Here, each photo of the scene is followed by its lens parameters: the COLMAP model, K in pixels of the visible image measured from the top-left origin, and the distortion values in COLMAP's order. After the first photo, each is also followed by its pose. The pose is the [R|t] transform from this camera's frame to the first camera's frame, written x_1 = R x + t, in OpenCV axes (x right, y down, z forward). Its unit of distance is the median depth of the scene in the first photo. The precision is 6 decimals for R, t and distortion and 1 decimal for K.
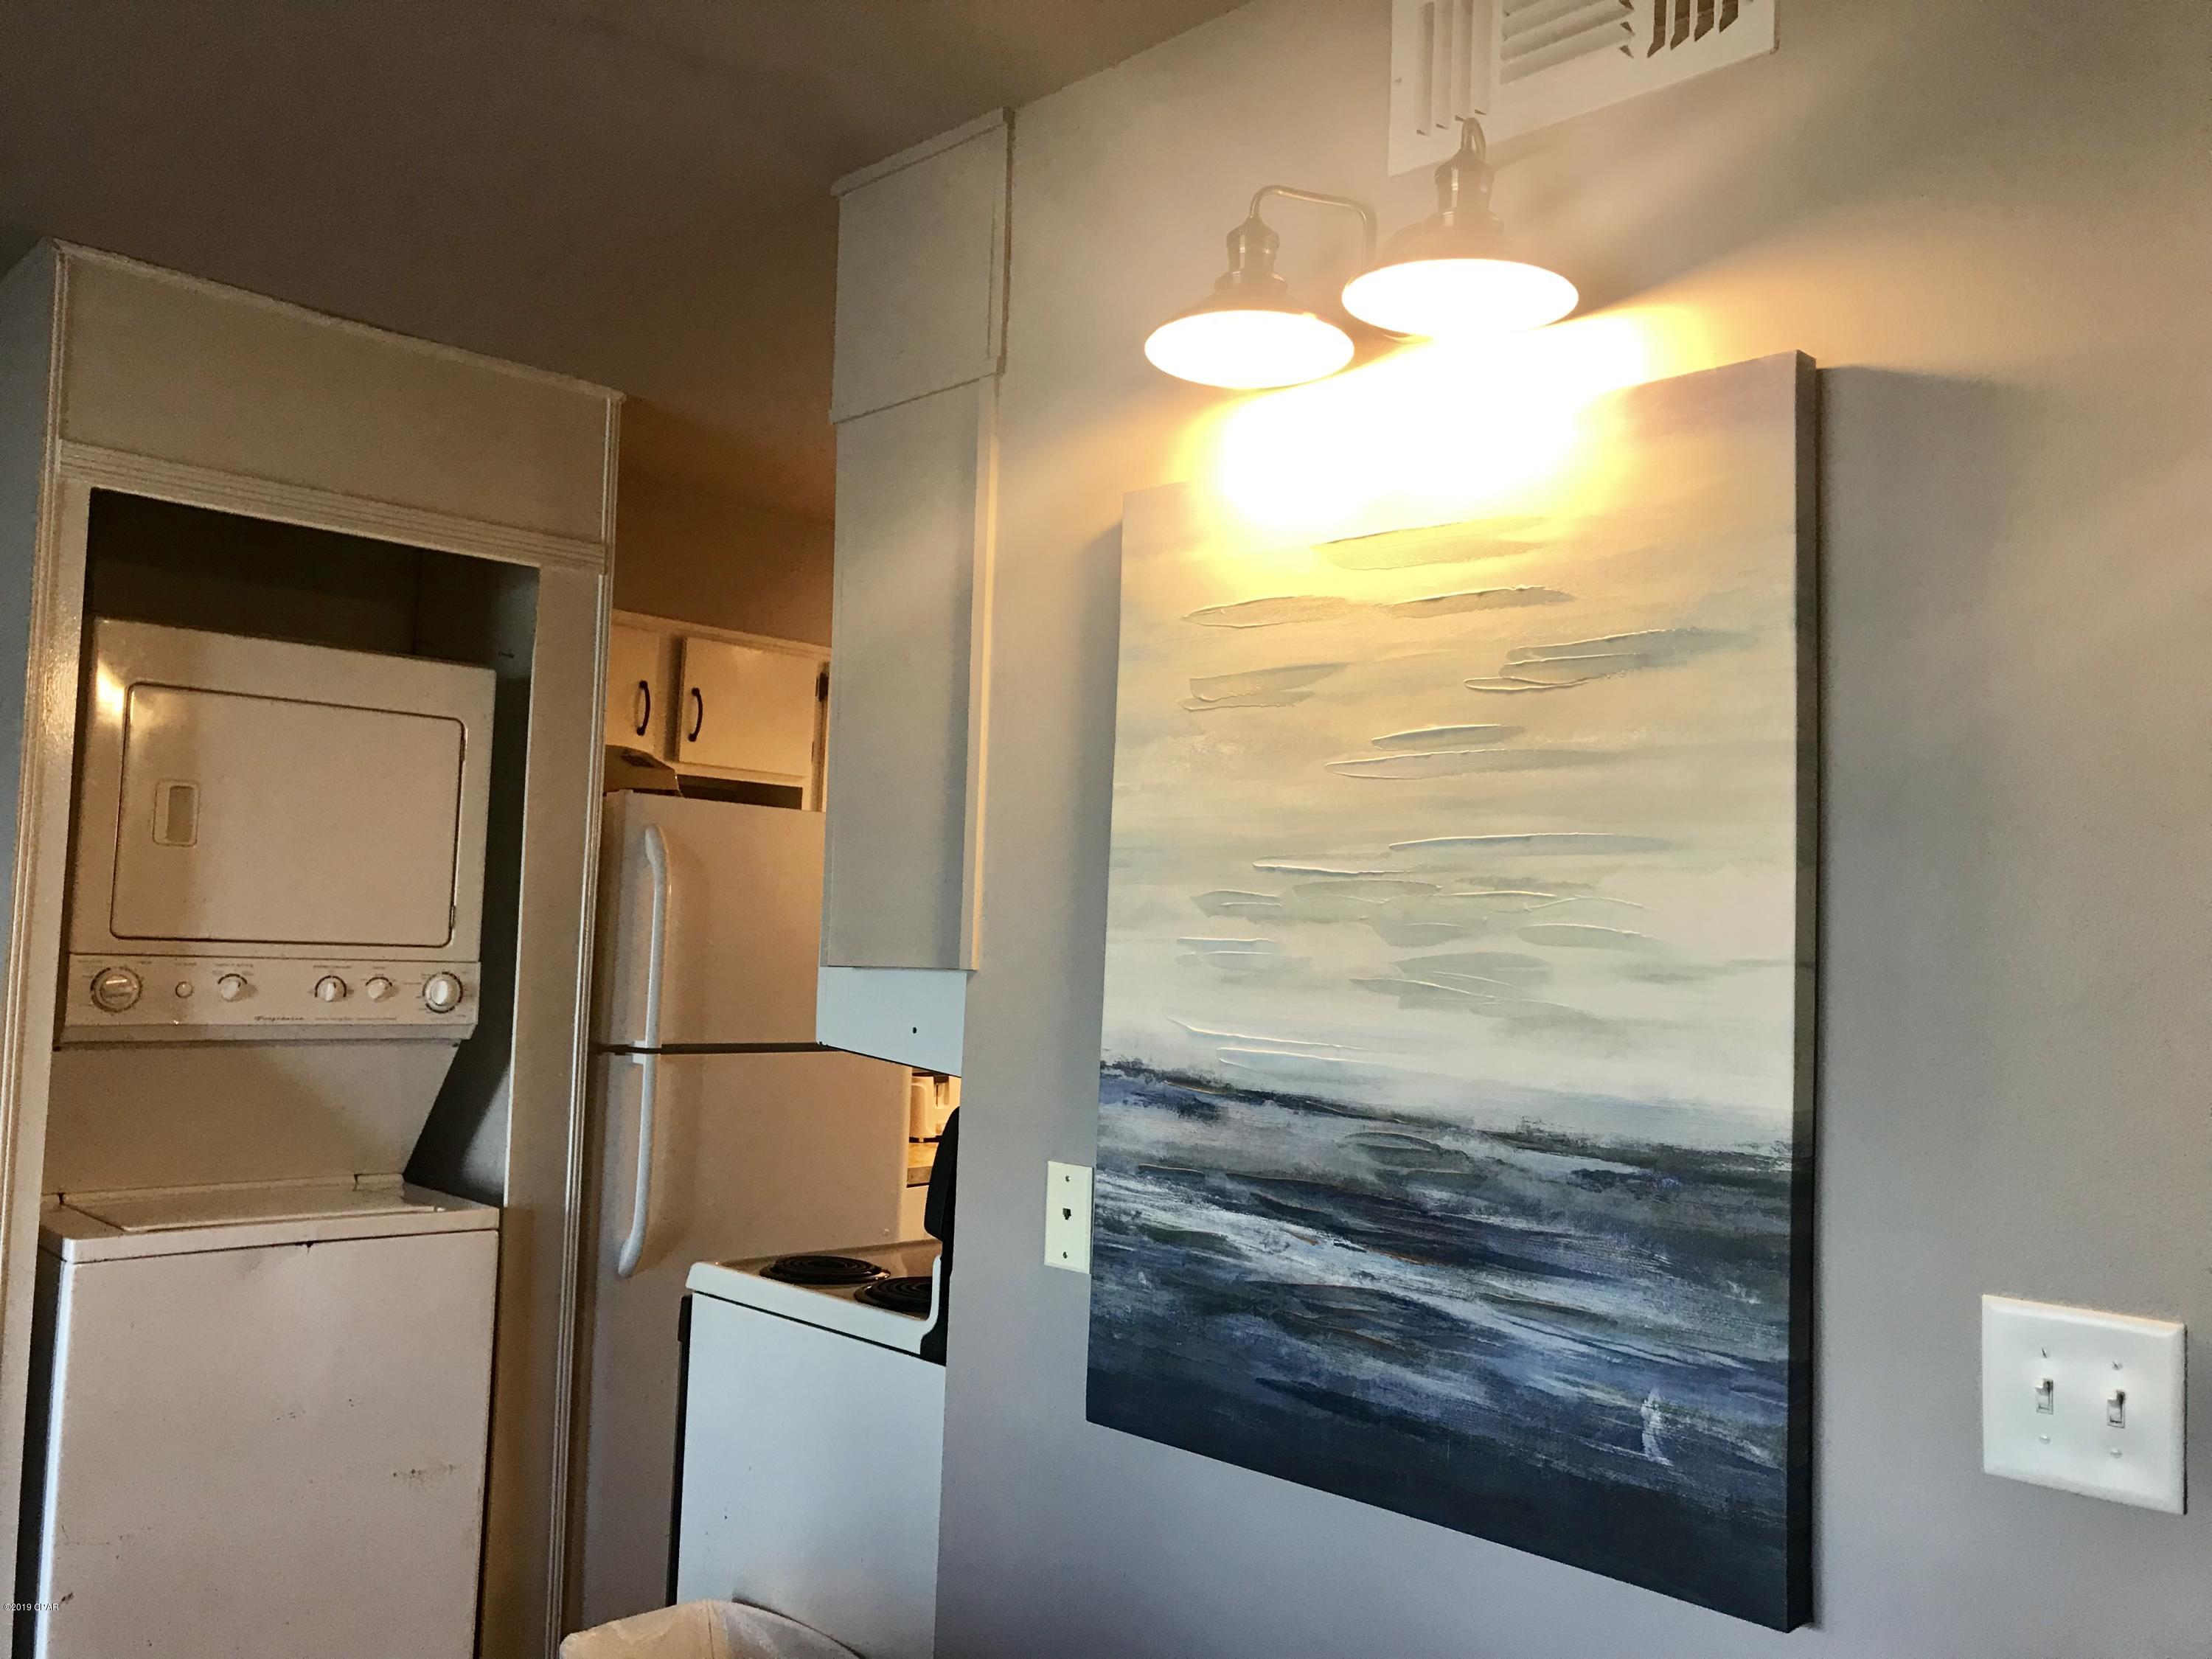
lens RADIAL K [[1821.9, 0, 1104.6], [0, 1821.9, 806.1], [0, 0, 1]] dist [0.003077, 0.005817]
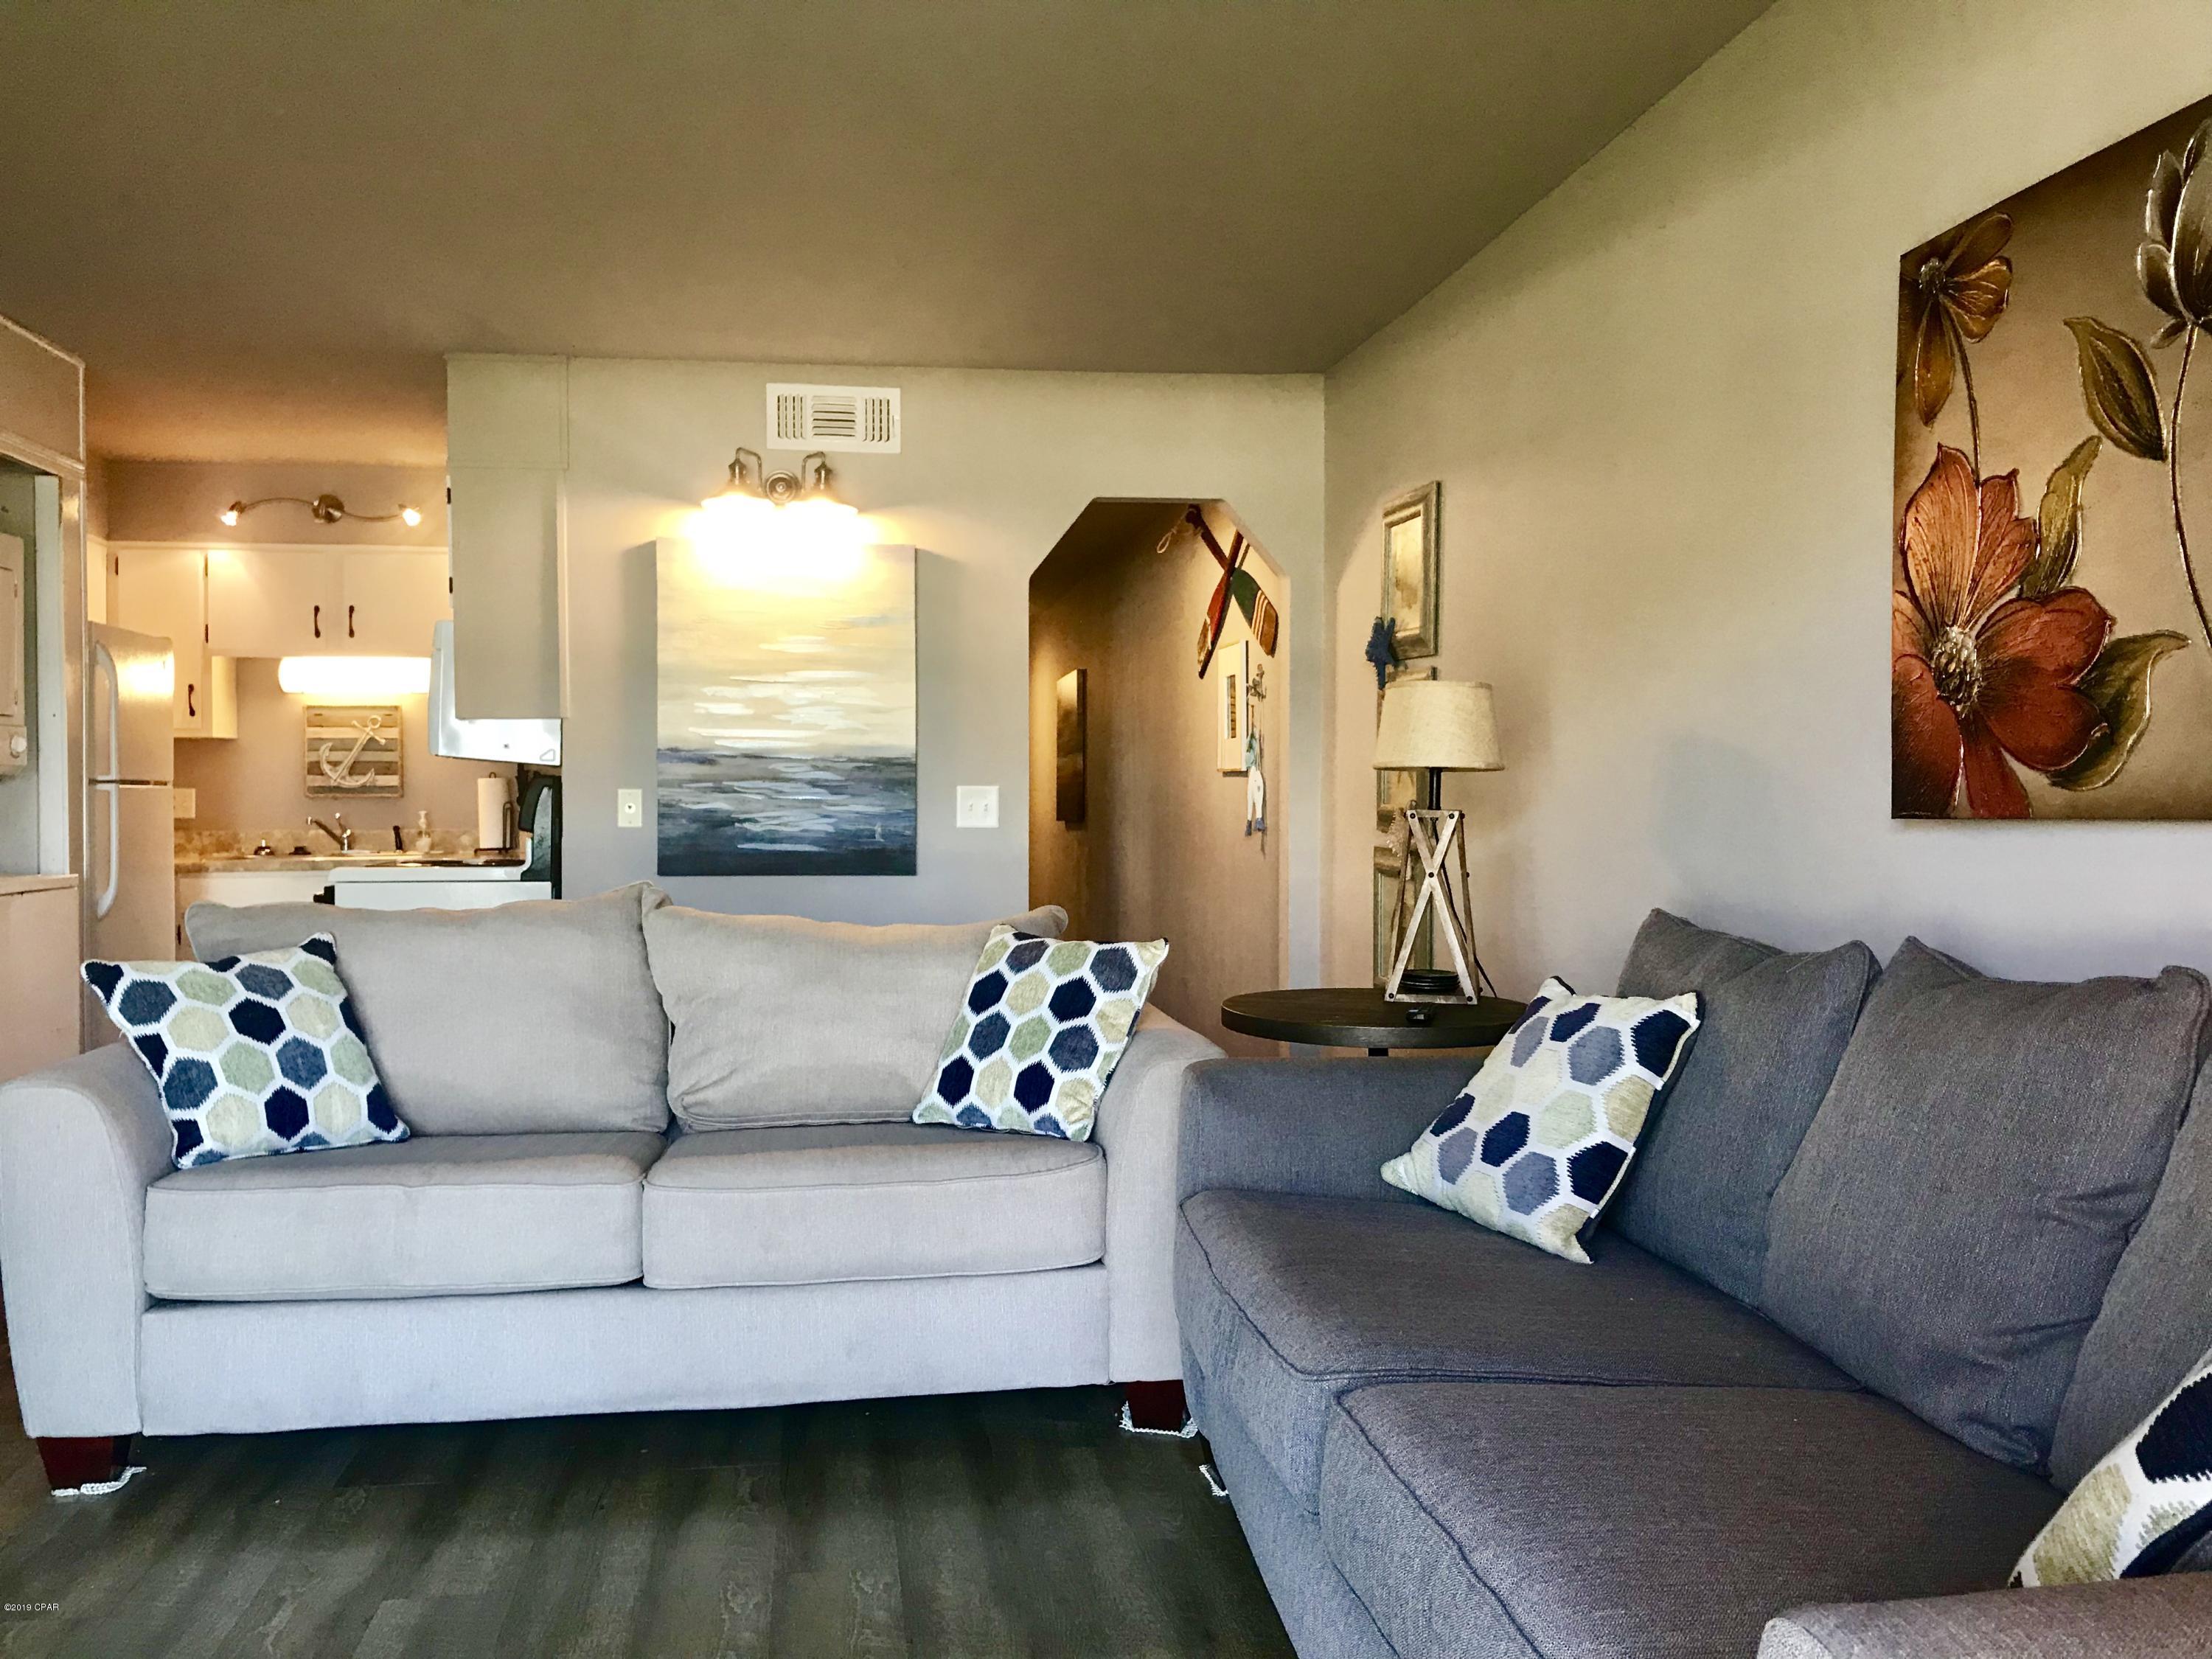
lens RADIAL K [[1821.9, 0, 1103.9], [0, 1821.9, 828.4], [0, 0, 1]] dist [0.003077, 0.005817]
pose [[0.580944, -0.052592, 0.812243, -1.907239], [-0.045039, 0.994304, 0.096594, -0.036642], [-0.812697, -0.092698, 0.575266, -1.178218]]
